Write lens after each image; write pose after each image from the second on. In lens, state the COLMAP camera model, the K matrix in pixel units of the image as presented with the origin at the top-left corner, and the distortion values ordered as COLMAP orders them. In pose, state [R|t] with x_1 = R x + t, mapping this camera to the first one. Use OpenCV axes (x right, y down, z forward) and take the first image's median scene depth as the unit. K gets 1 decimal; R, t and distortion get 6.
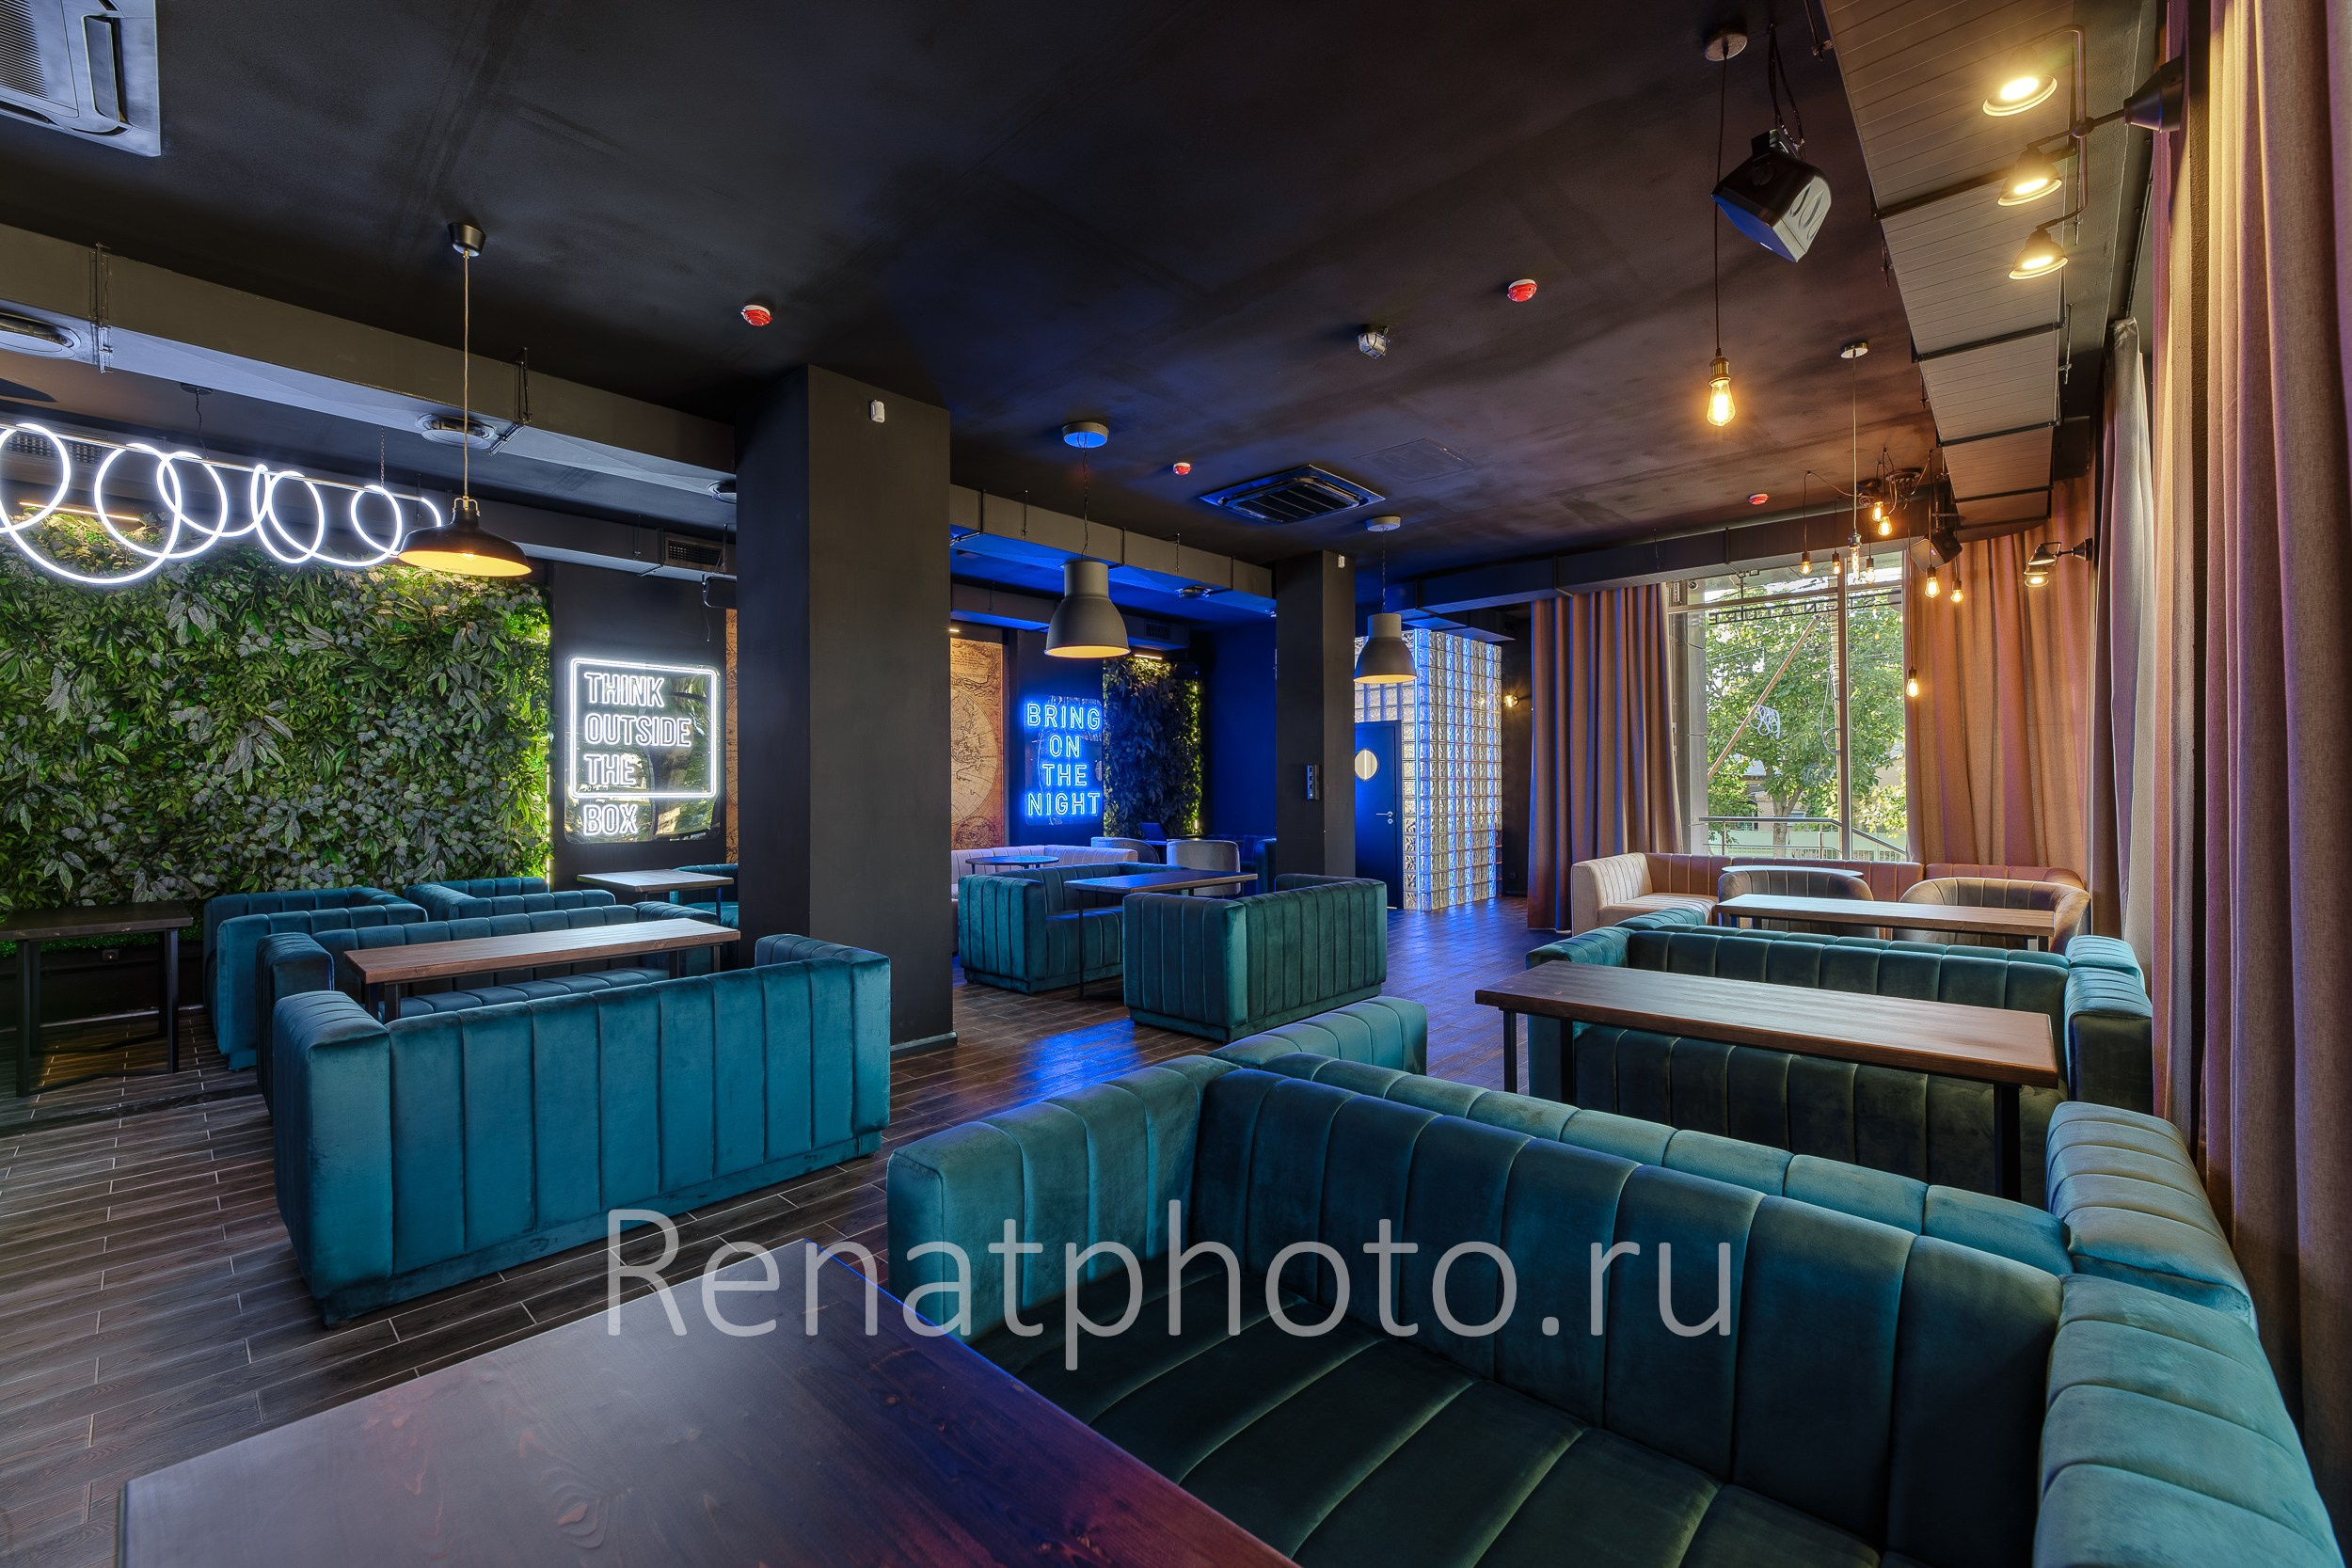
lens RADIAL K [[952.0, 0, 1166.9], [0, 952.0, 784.2], [0, 0, 1]] dist [-0.003372, 0.001608]
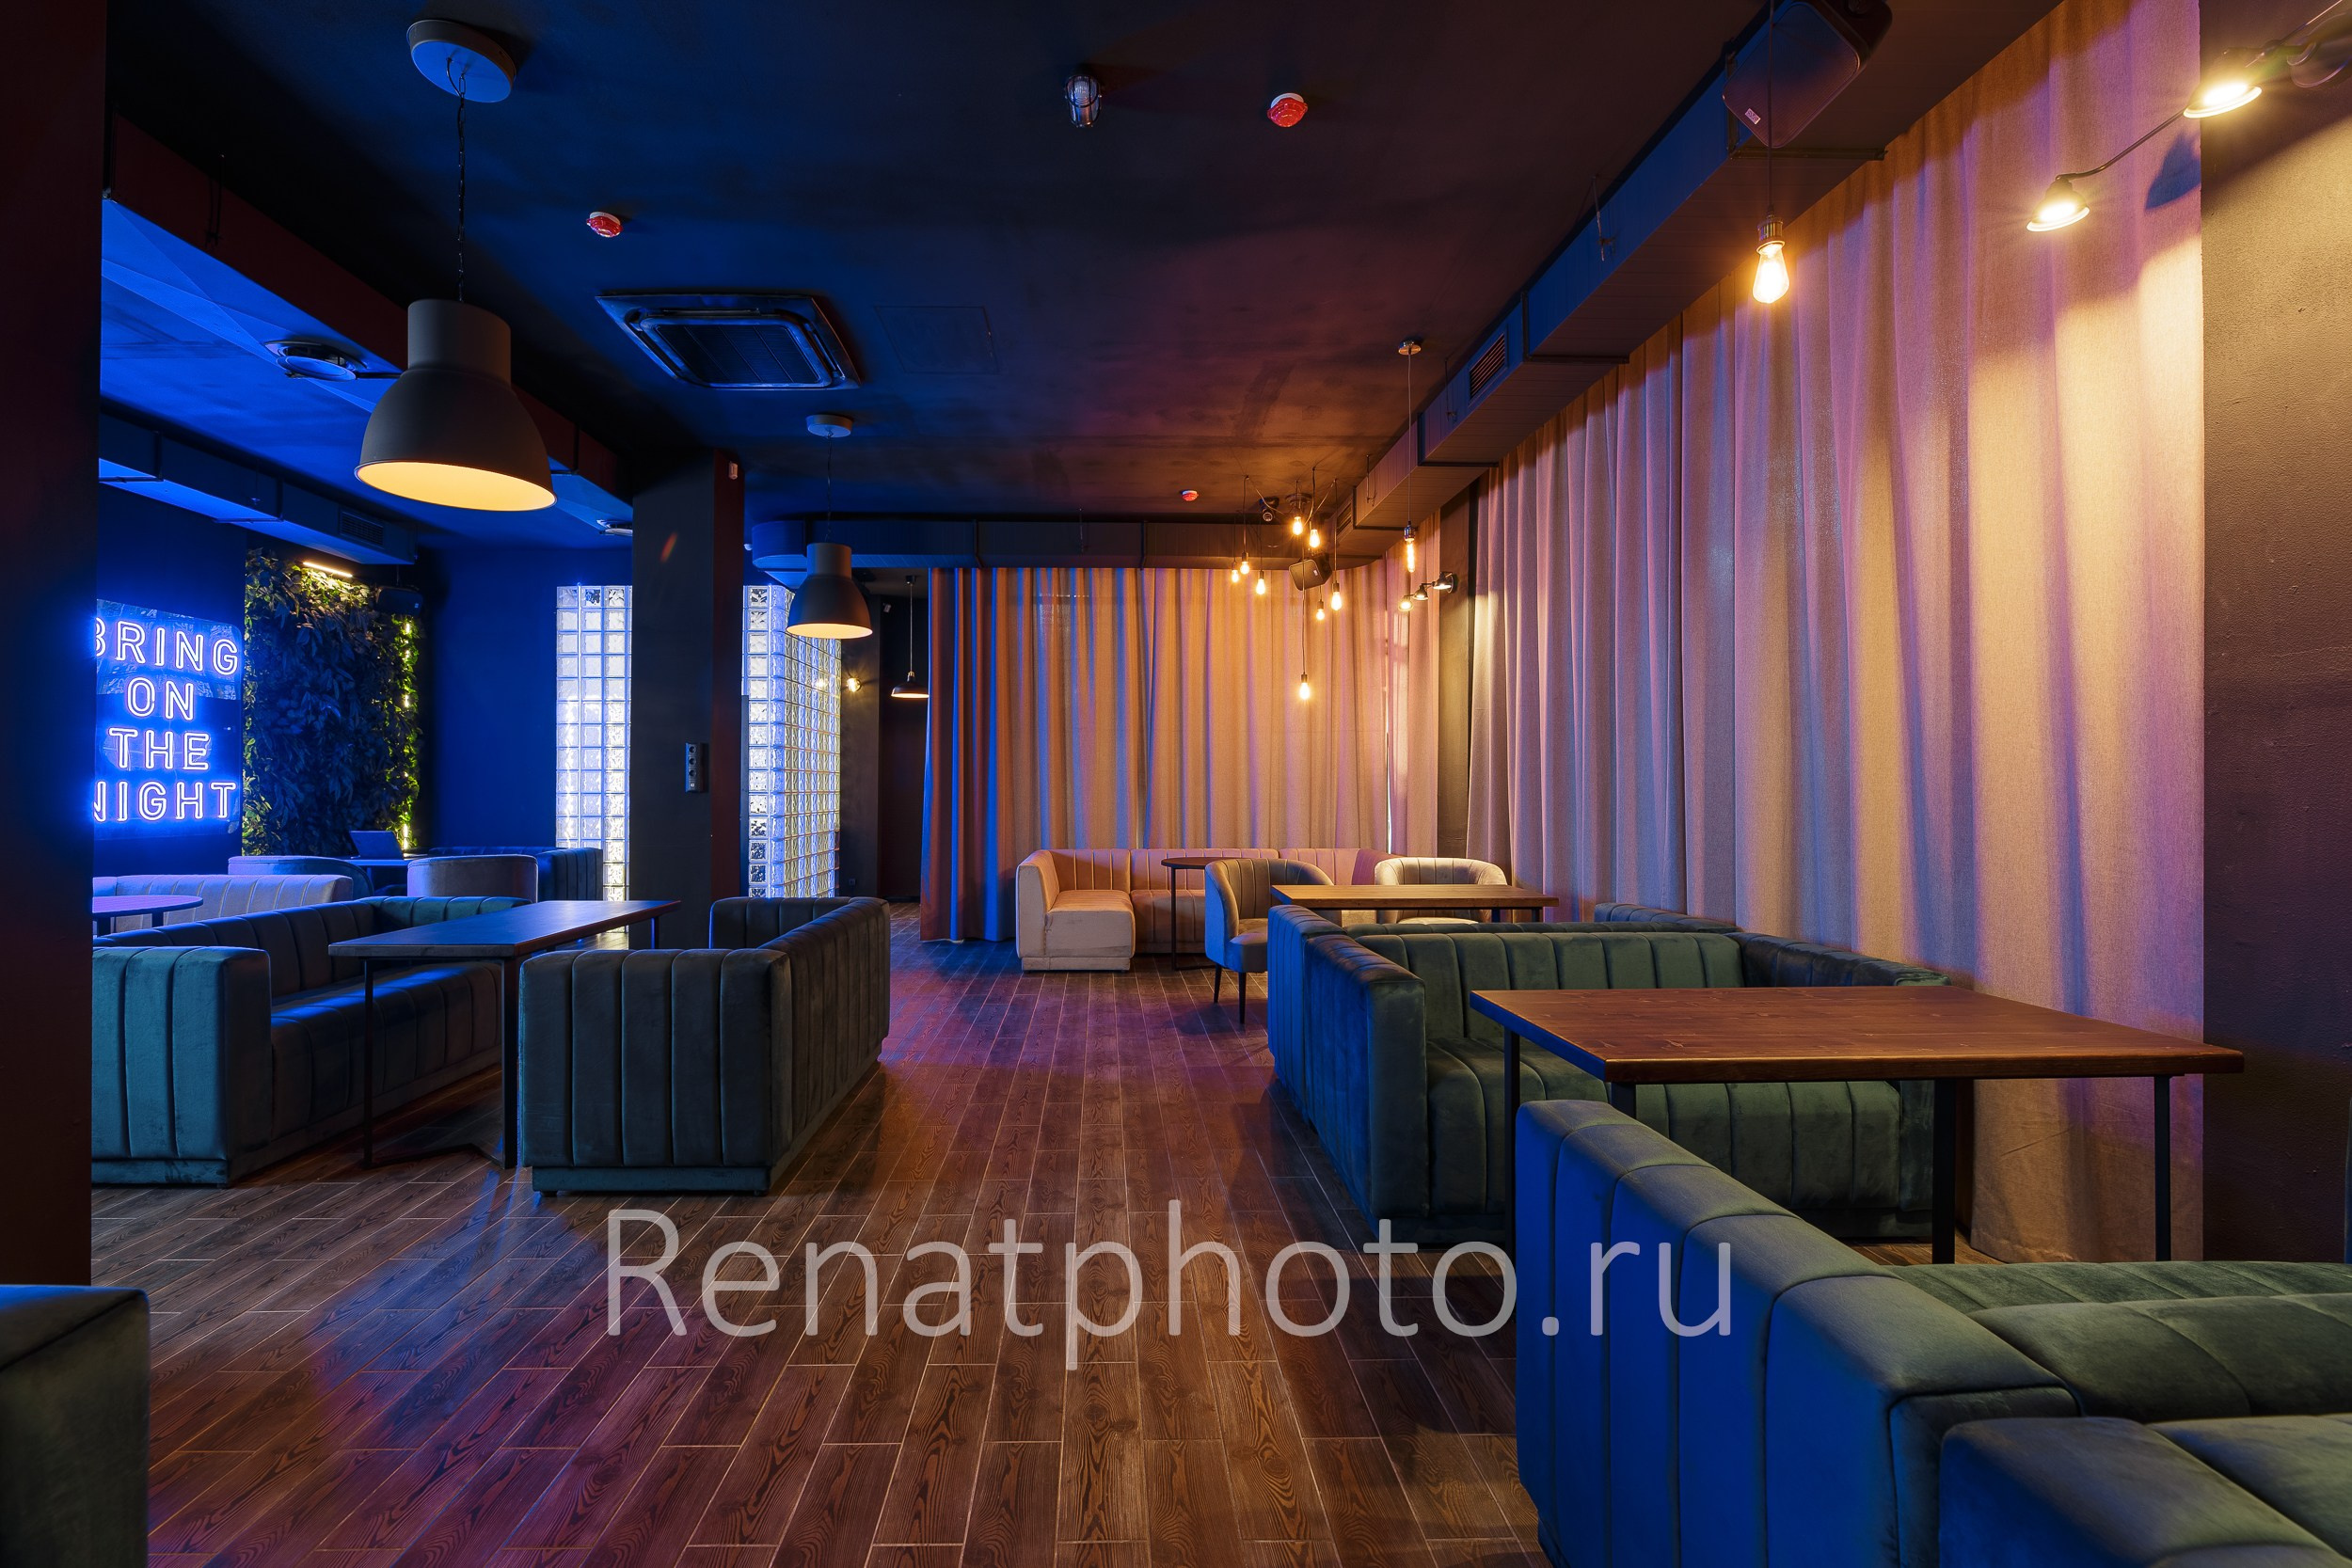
lens RADIAL K [[952.0, 0, 1099.6], [0, 952.0, 778.8], [0, 0, 1]] dist [-0.003372, 0.001608]
pose [[0.727955, 0.015337, 0.685453, -0.091842], [-0.009894, 0.999881, -0.011864, 0.009122], [-0.685553, 0.001854, 0.728020, 0.215513]]
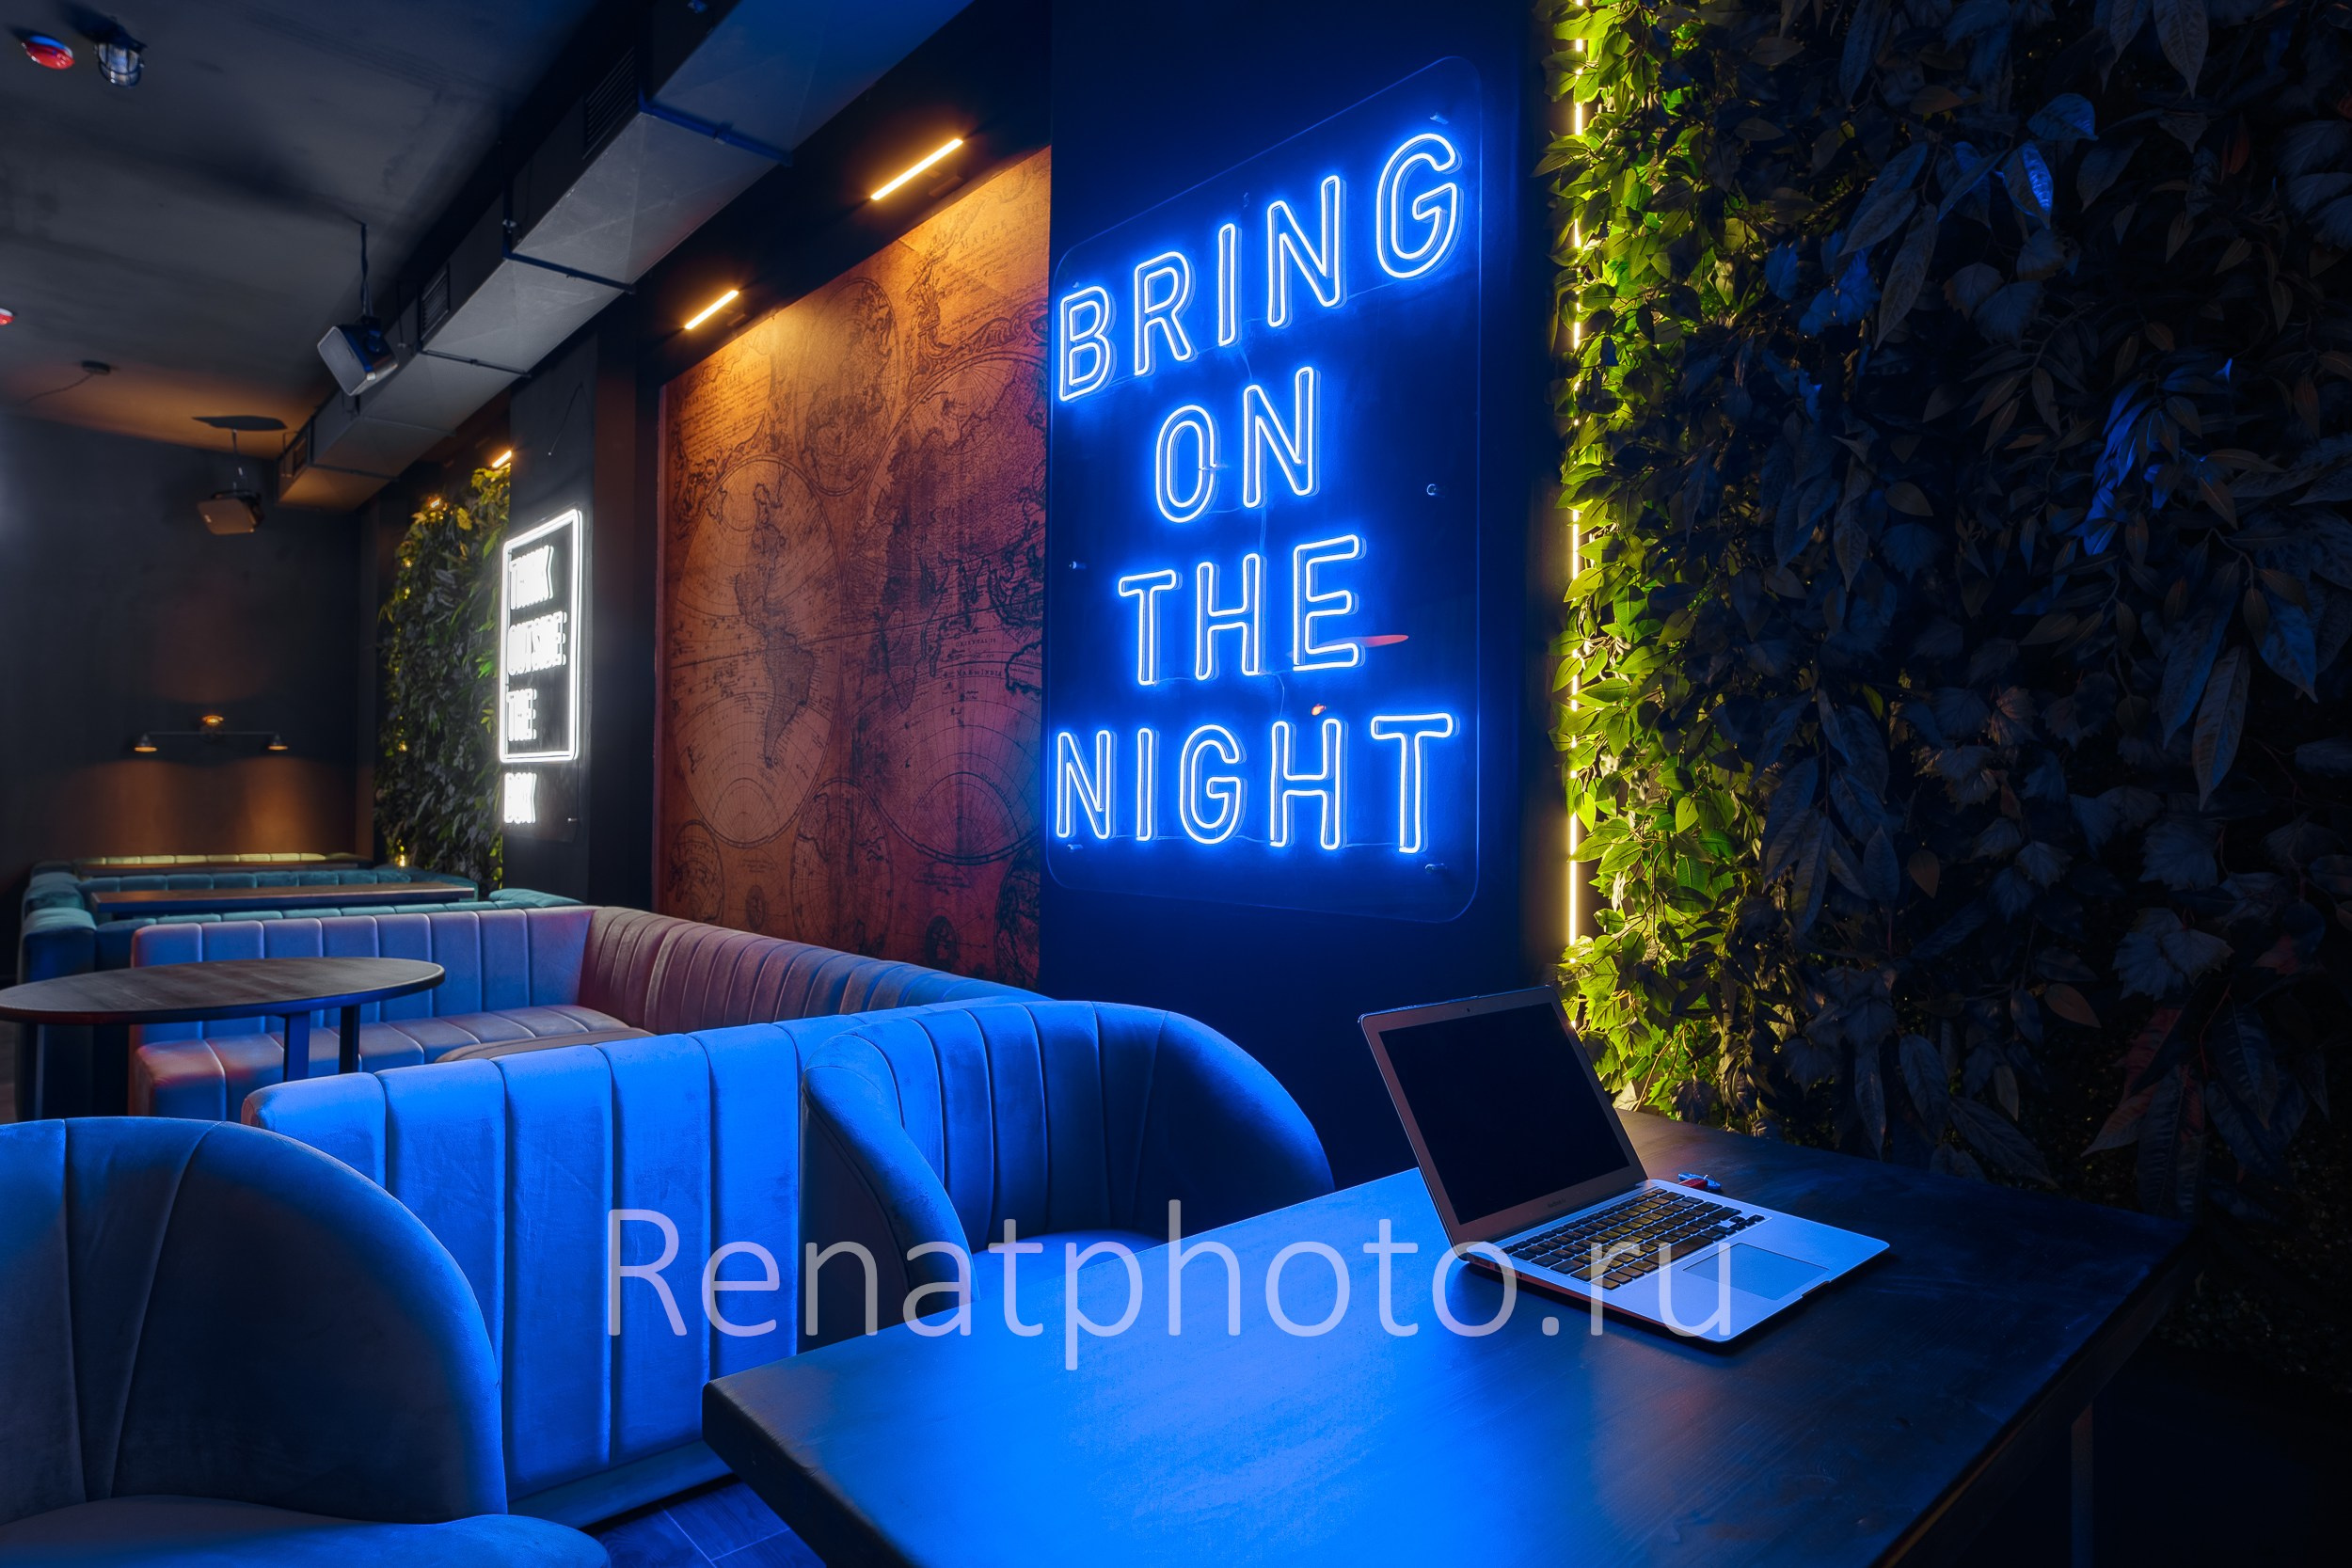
lens RADIAL K [[1262.6, 0, 1157.3], [0, 1262.6, 779.9], [0, 0, 1]] dist [0.005359, -0.000371]
pose [[-0.085263, -0.008613, -0.996321, 0.127511], [-0.001801, 0.999962, -0.008490, 0.022683], [0.996357, 0.001070, -0.085275, 1.051135]]
